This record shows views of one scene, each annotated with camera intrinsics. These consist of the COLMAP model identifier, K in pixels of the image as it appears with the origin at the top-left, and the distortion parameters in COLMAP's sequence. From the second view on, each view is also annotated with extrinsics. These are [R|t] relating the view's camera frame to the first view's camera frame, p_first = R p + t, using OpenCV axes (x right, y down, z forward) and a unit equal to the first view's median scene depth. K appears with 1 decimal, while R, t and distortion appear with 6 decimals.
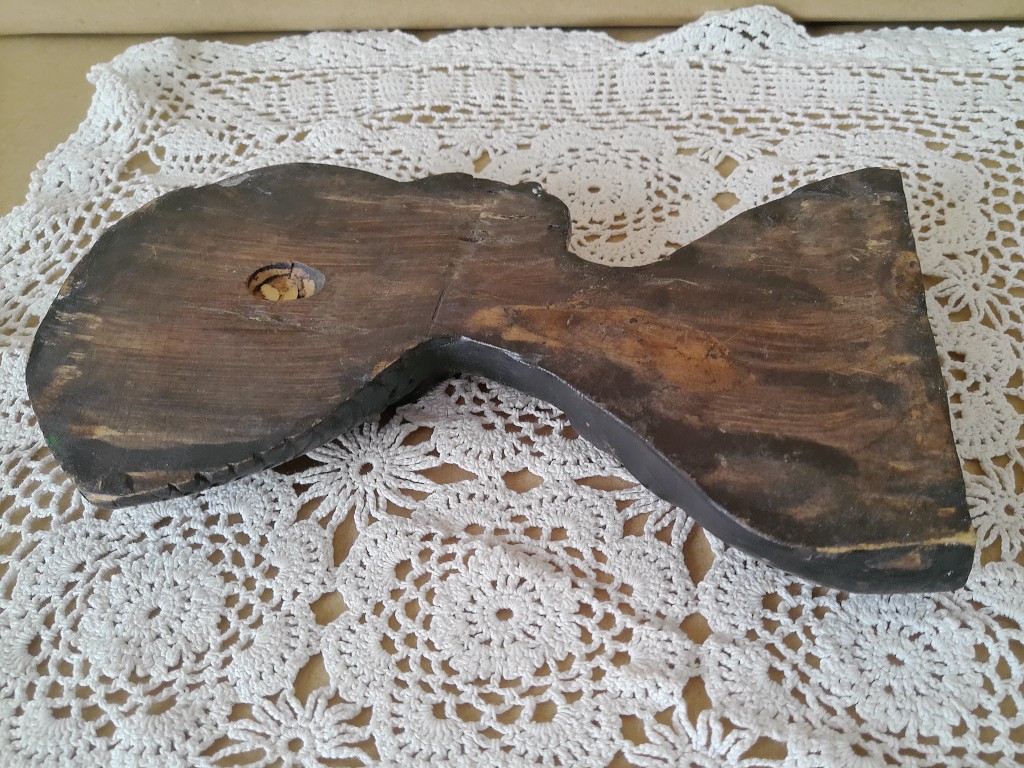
lens RADIAL K [[790.9, 0, 515.6], [0, 790.9, 363.0], [0, 0, 1]] dist [-0.042748, 0.047341]
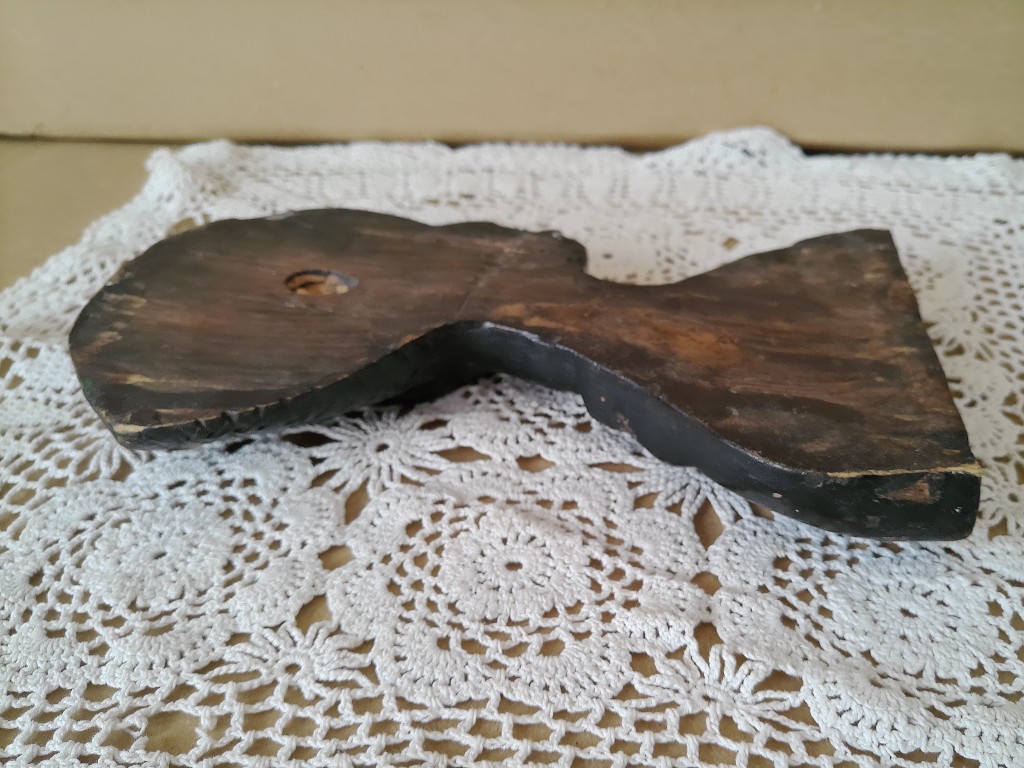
lens RADIAL K [[794.1, 0, 507.9], [0, 794.1, 427.5], [0, 0, 1]] dist [-0.050652, 0.052482]
pose [[0.998275, 0.058539, -0.004544, -0.027636], [-0.058227, 0.977036, -0.204966, 0.358426], [-0.007559, 0.204877, 0.978759, -0.013473]]
